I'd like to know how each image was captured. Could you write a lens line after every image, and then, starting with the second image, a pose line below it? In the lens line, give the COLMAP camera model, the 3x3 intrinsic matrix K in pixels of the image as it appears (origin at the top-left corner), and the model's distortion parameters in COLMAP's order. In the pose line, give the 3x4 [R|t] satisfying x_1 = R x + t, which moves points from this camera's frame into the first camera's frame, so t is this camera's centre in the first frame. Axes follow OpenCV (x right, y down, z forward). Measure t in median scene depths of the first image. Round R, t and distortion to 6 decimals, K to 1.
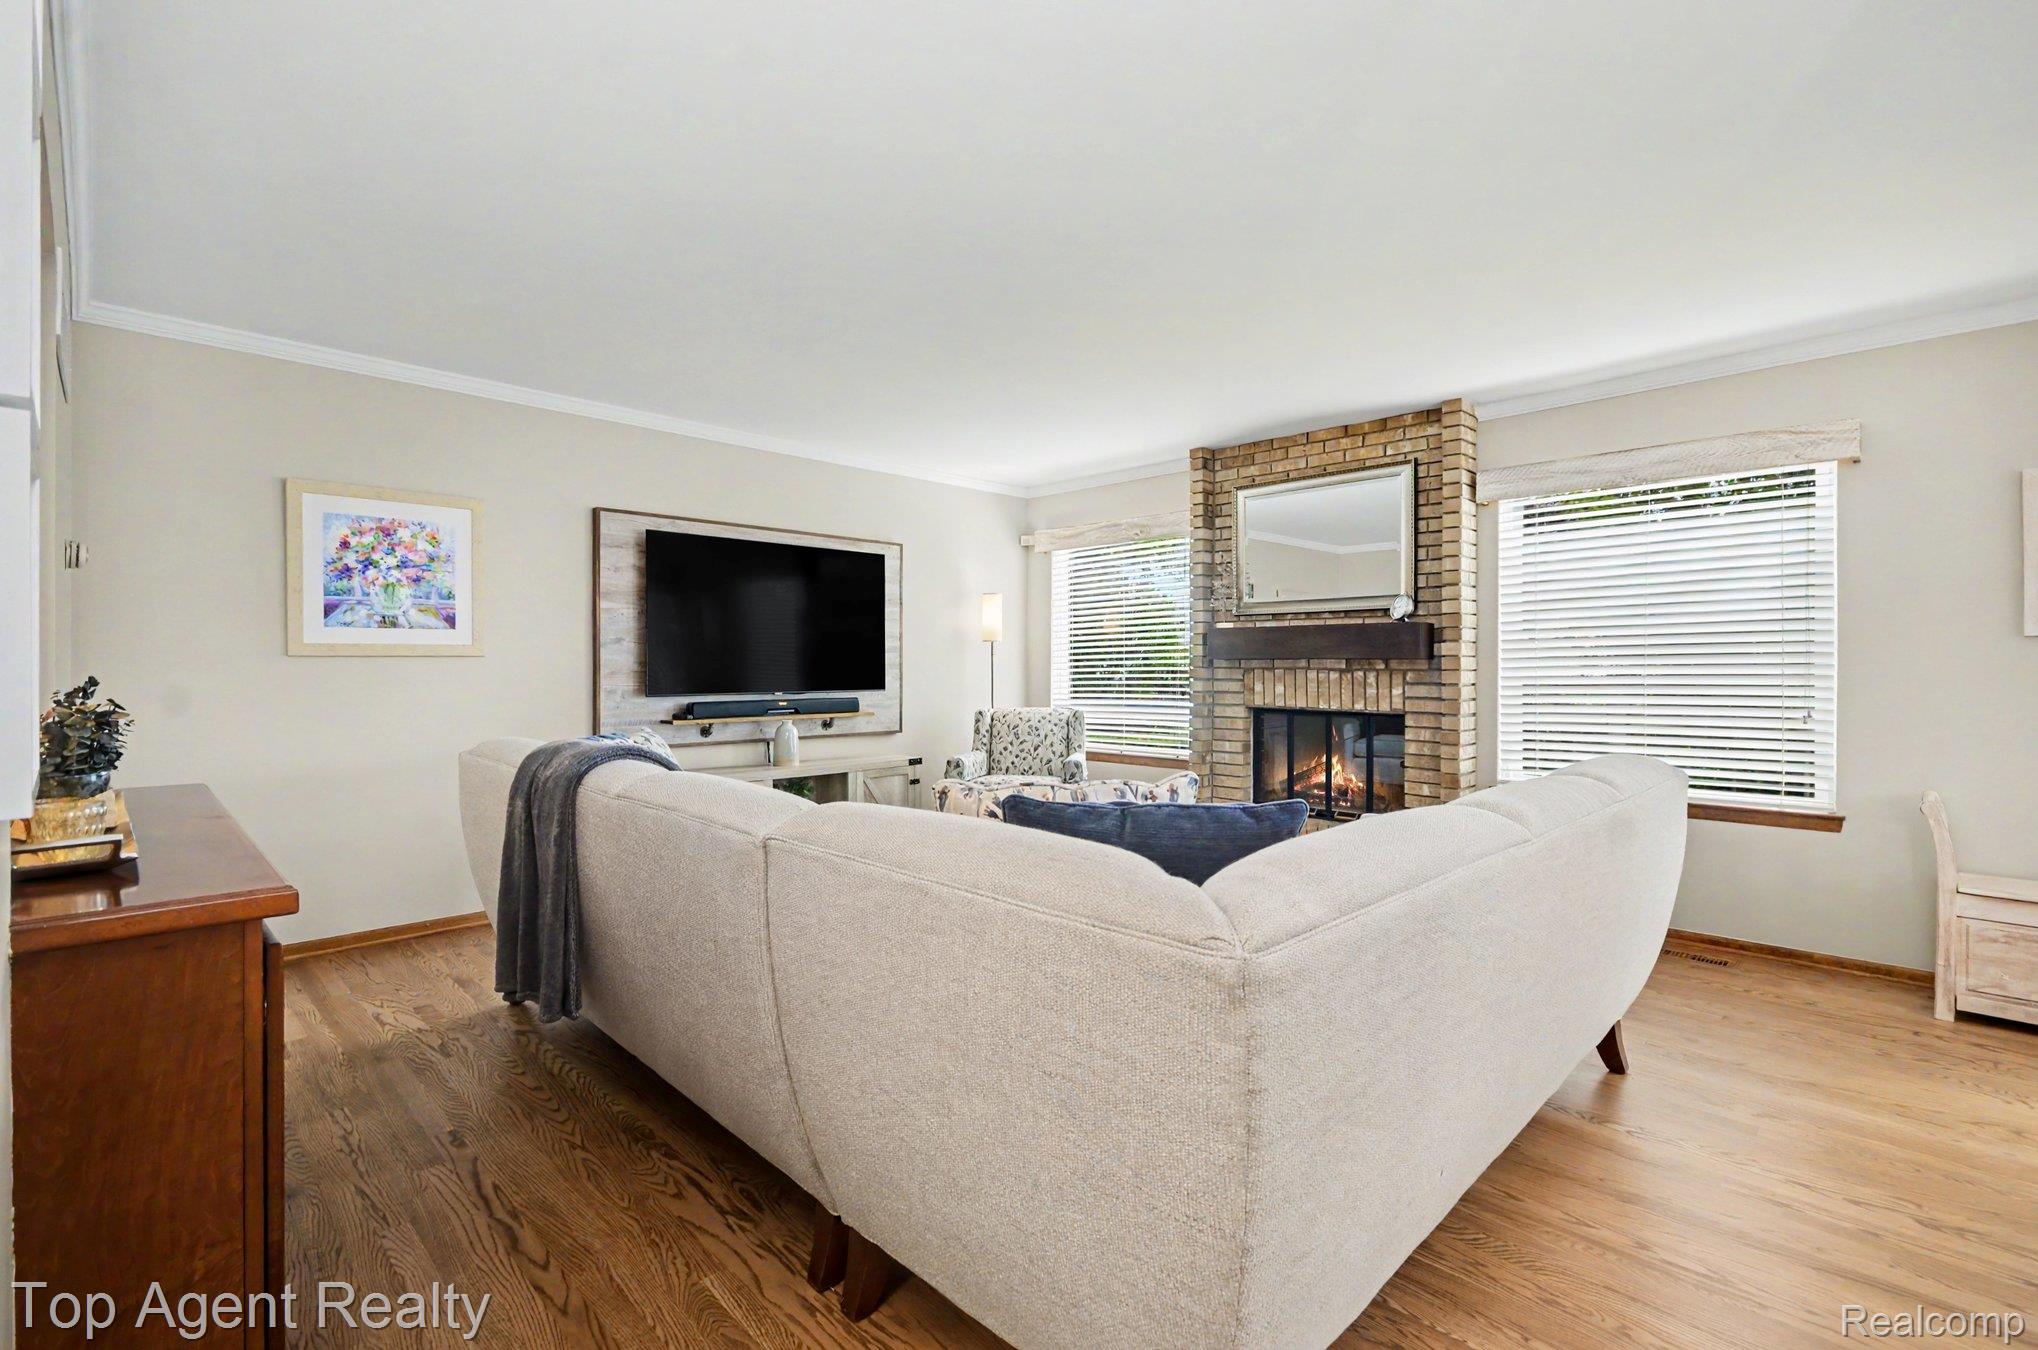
lens RADIAL K [[932.1, 0, 1019.0], [0, 932.1, 675.0], [0, 0, 1]] dist [-0.000783, -0.000059]
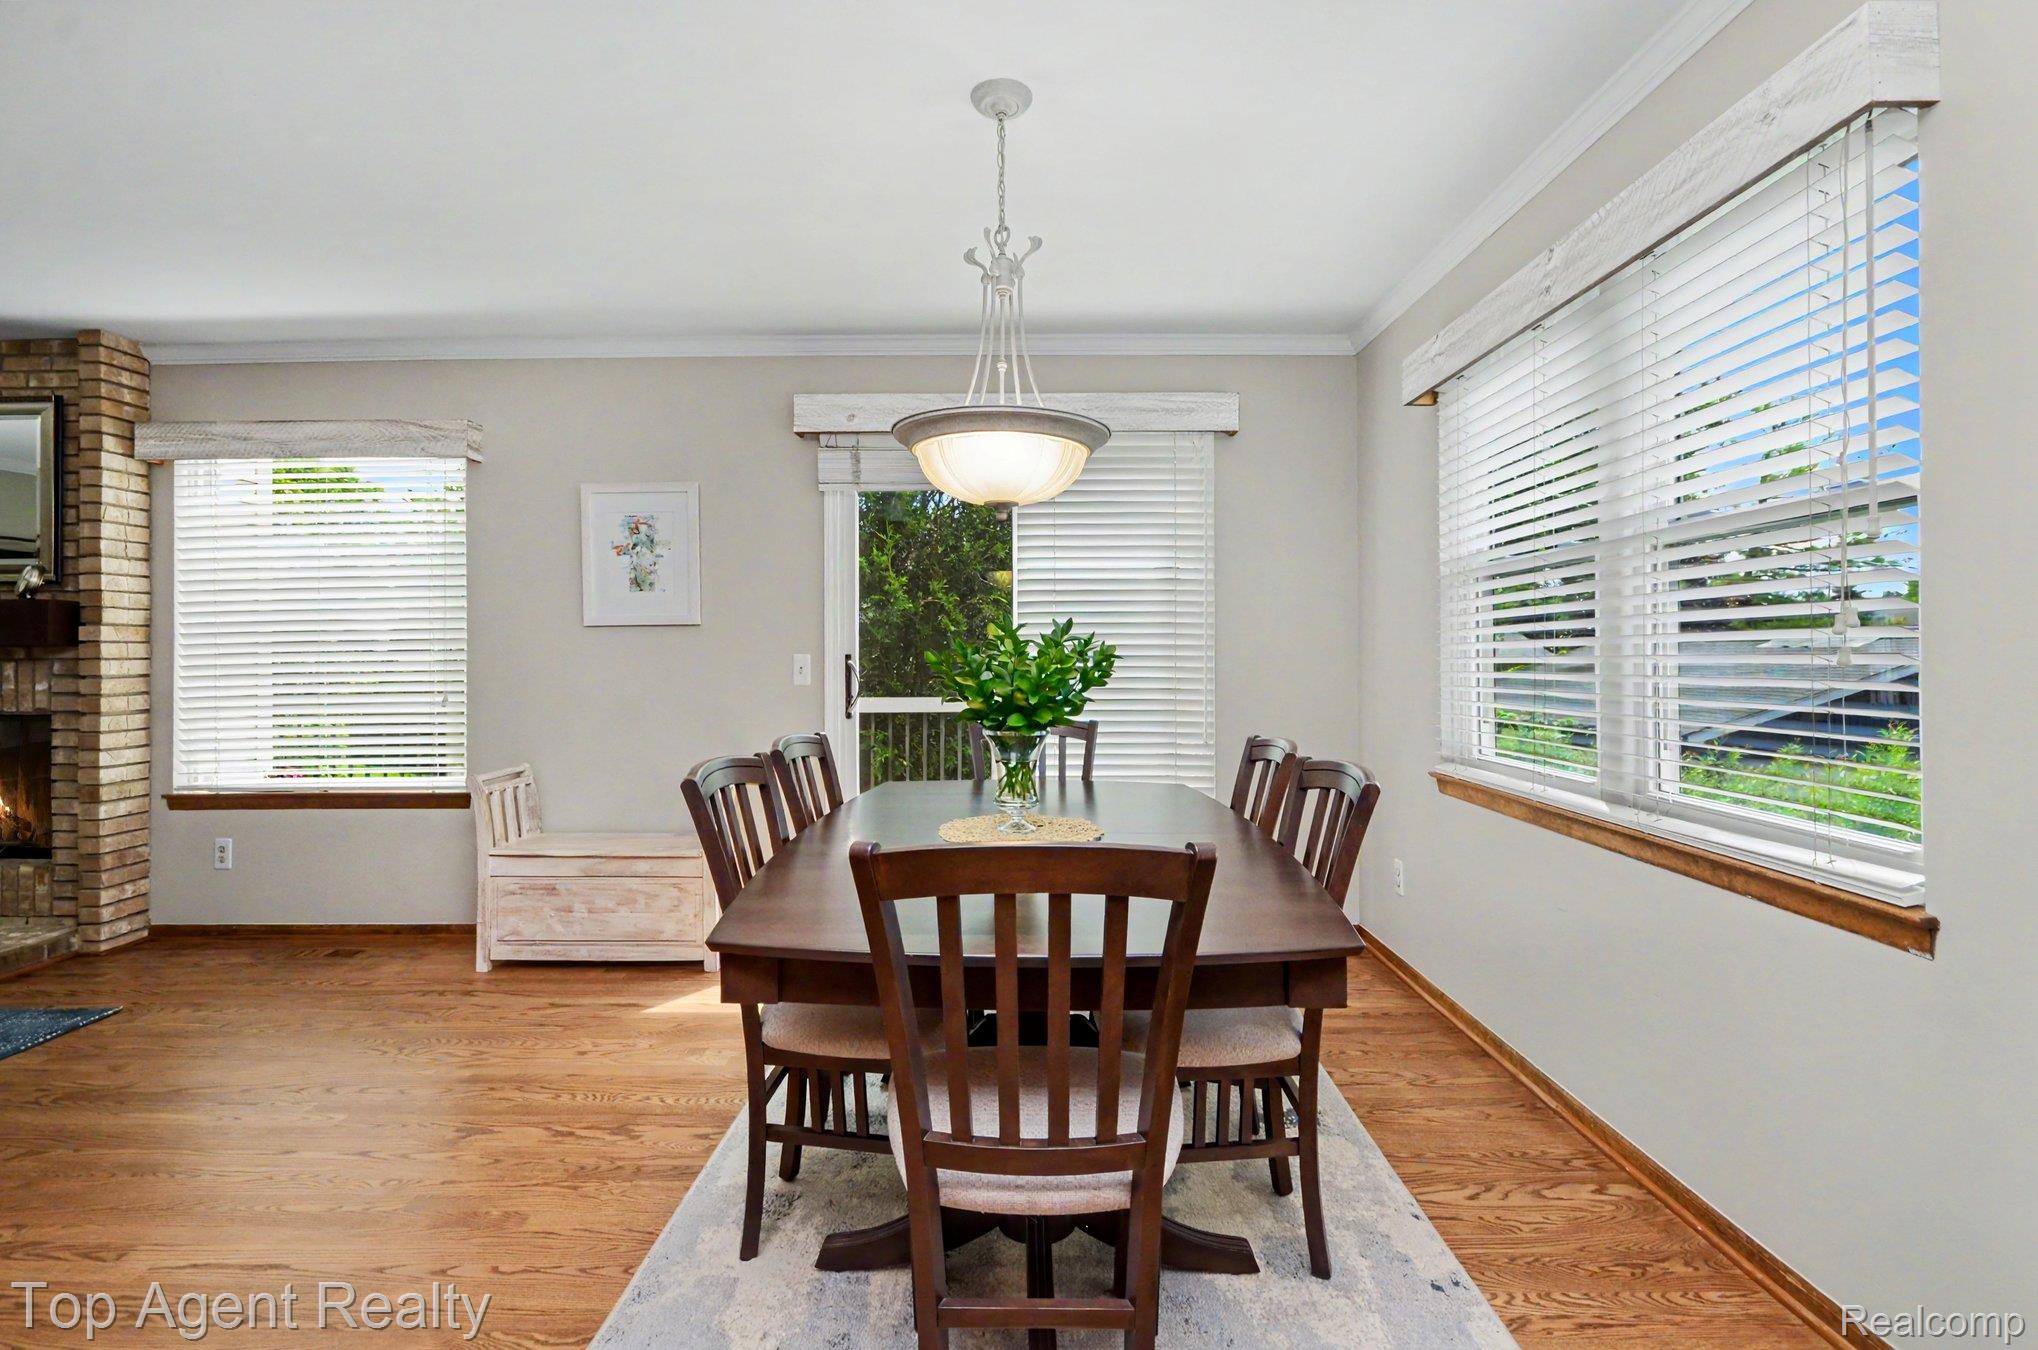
lens RADIAL K [[932.1, 0, 1019.0], [0, 932.1, 675.0], [0, 0, 1]] dist [-0.000783, -0.000059]
pose [[0.710517, -0.016994, 0.703474, 0.464350], [0.012048, 0.999856, 0.011985, 0.008914], [-0.703577, -0.000040, 0.710619, -0.160280]]
